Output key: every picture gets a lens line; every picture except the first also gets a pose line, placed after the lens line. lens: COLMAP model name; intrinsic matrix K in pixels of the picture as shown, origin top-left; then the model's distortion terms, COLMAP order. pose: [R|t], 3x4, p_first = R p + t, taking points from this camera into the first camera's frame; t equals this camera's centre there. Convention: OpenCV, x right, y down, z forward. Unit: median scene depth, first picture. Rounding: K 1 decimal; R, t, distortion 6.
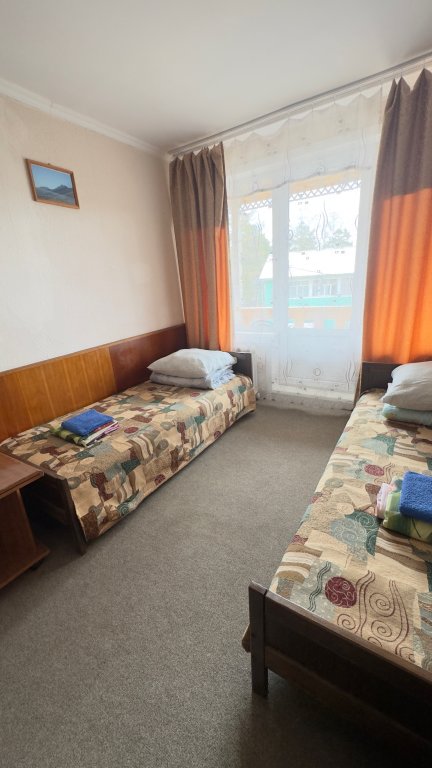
lens RADIAL K [[305.5, 0, 217.7], [0, 305.5, 379.9], [0, 0, 1]] dist [-0.000964, -0.000191]
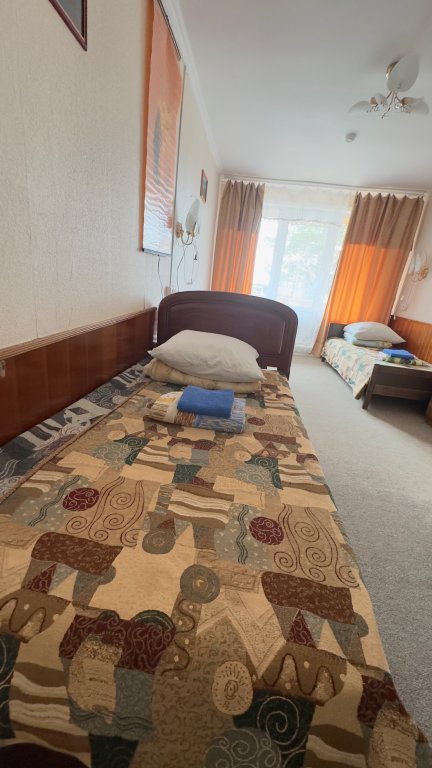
lens RADIAL K [[305.5, 0, 215.6], [0, 305.5, 379.8], [0, 0, 1]] dist [-0.000964, -0.000191]
pose [[0.890338, 0.021544, 0.454790, -1.589583], [-0.029143, 0.999528, 0.009705, 0.461951], [-0.454366, -0.021895, 0.890546, -0.634543]]
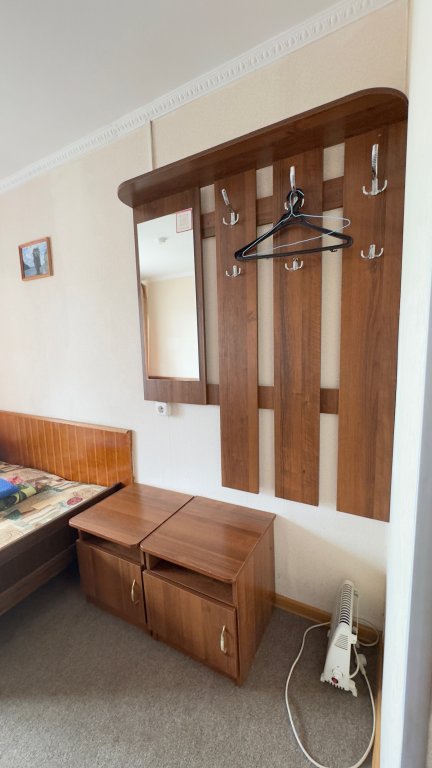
lens RADIAL K [[305.5, 0, 214.5], [0, 305.5, 383.4], [0, 0, 1]] dist [-0.000964, -0.000191]
pose [[-0.055083, -0.075537, 0.995620, -0.658712], [0.353001, 0.931266, 0.090184, 0.082342], [-0.934000, 0.356422, -0.024632, -0.232726]]
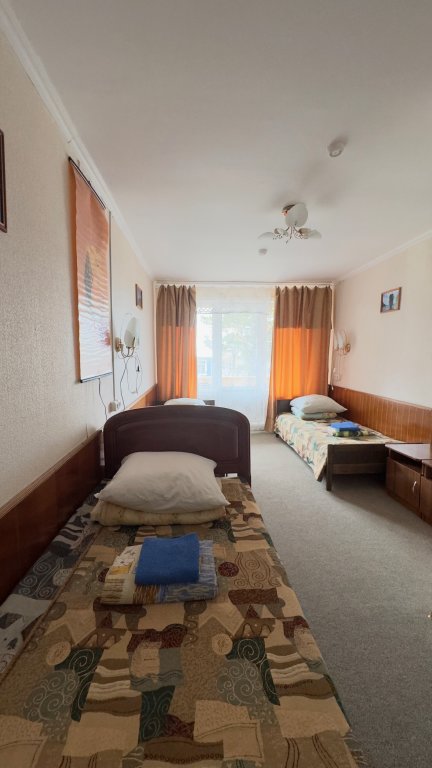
lens RADIAL K [[305.5, 0, 214.9], [0, 305.5, 381.3], [0, 0, 1]] dist [-0.000964, -0.000191]
pose [[0.814057, 0.013932, 0.580618, -1.566276], [0.130284, 0.969854, -0.205937, 0.281702], [-0.565983, 0.243290, 0.787701, -0.612202]]
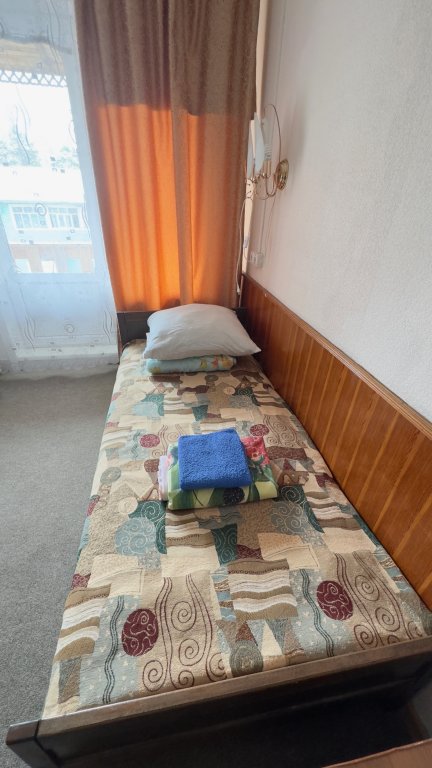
lens RADIAL K [[305.5, 0, 215.3], [0, 305.5, 380.1], [0, 0, 1]] dist [-0.000964, -0.000191]
pose [[0.741868, -0.260864, 0.617723, 0.123861], [0.137249, 0.960794, 0.240910, -0.066570], [-0.656349, -0.093942, 0.748586, 0.178102]]
